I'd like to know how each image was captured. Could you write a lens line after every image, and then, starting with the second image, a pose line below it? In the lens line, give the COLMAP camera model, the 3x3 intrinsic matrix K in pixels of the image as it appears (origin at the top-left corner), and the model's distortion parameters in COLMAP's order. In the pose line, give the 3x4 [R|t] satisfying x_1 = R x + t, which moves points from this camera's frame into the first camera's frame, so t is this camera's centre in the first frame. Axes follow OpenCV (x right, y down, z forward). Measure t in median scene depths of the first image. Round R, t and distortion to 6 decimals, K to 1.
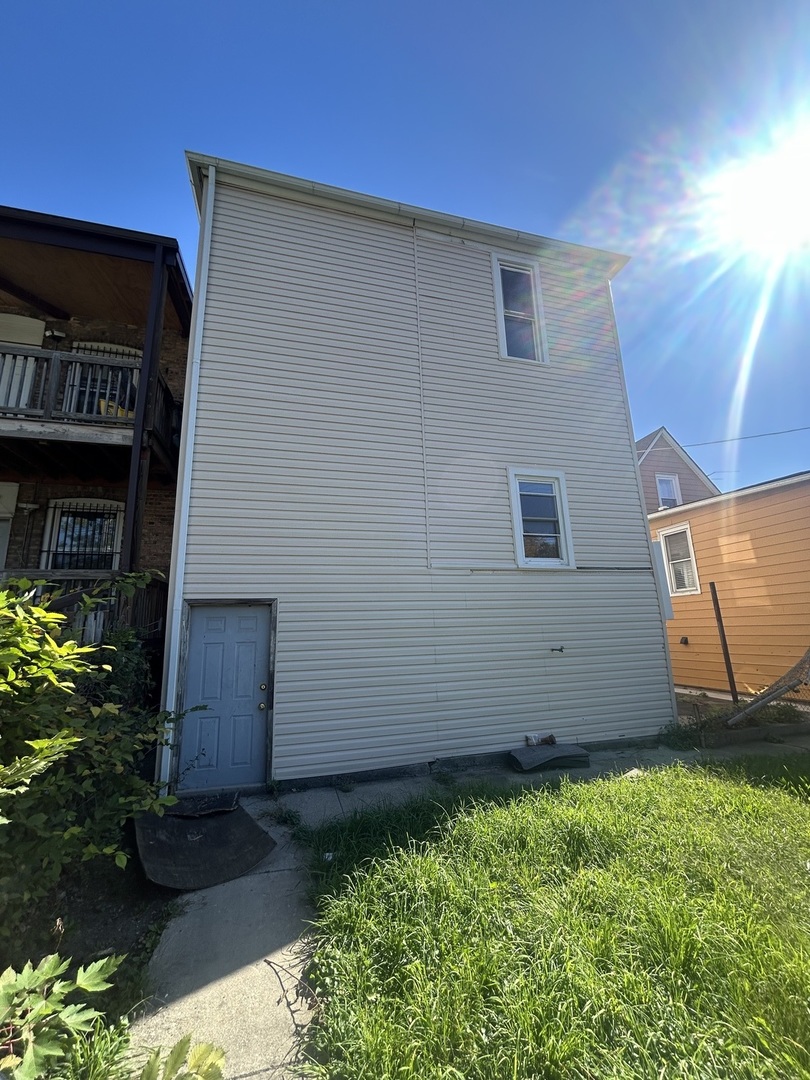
lens RADIAL K [[434.2, 0, 401.9], [0, 434.2, 538.8], [0, 0, 1]] dist [0.000036, -0.000598]
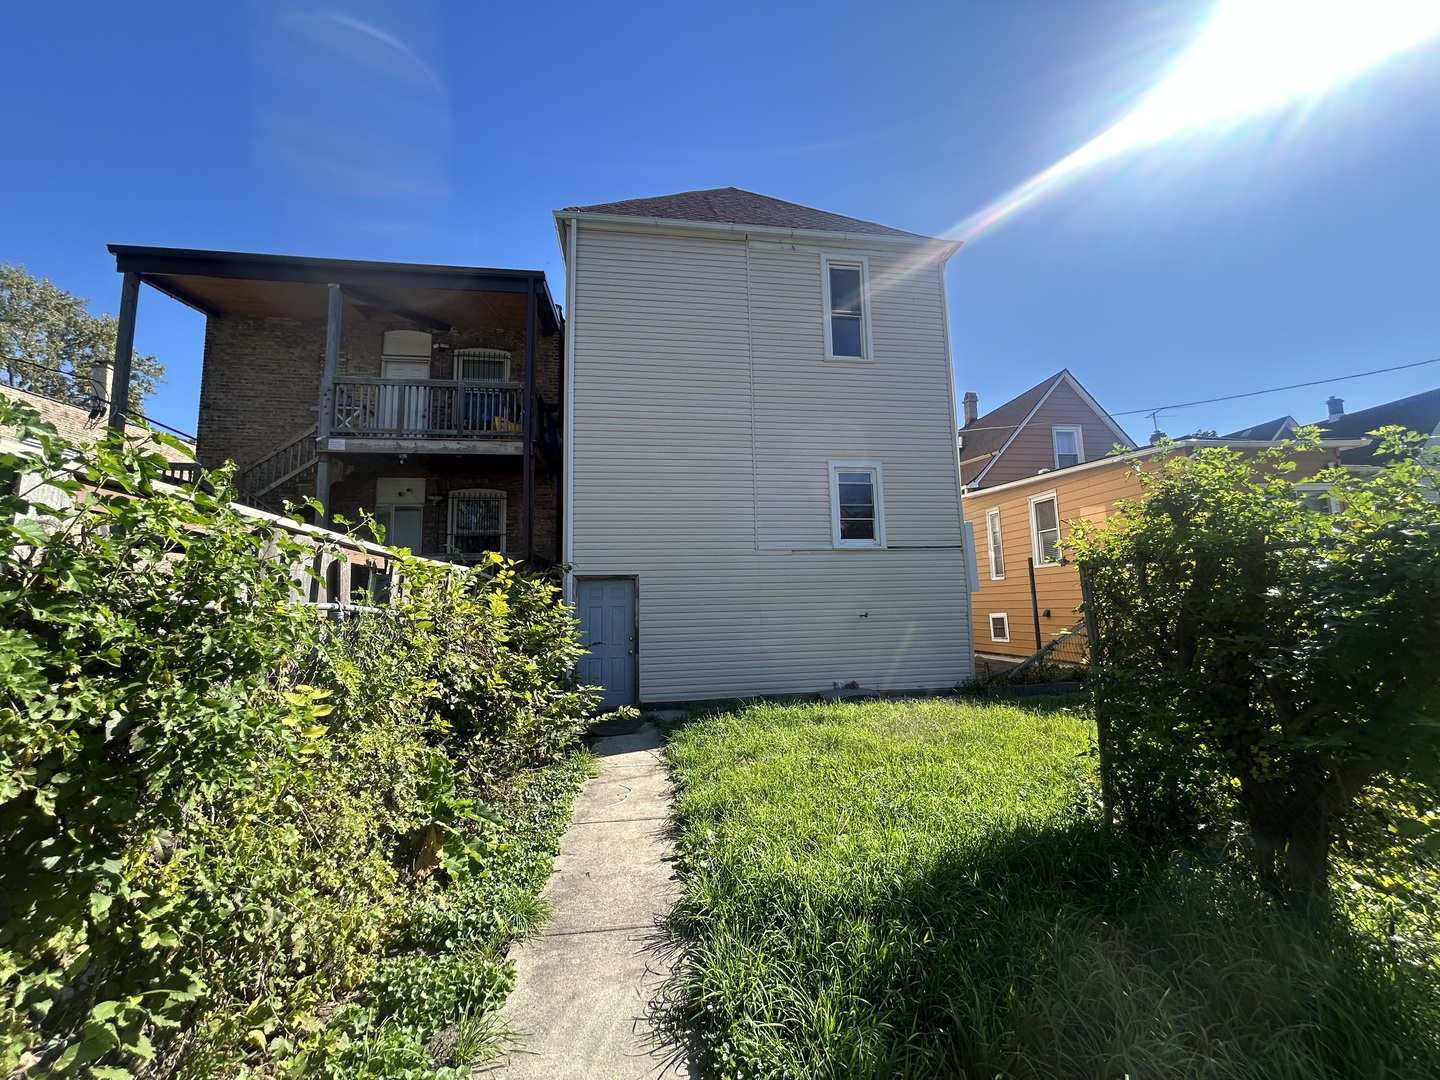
lens RADIAL K [[579.0, 0, 721.5], [0, 579.0, 539.2], [0, 0, 1]] dist [0.000036, -0.000598]
pose [[0.993787, -0.006404, -0.111118, 0.132379], [0.016769, 0.995562, 0.092600, -0.106233], [0.110032, -0.093888, 0.989484, -0.583315]]
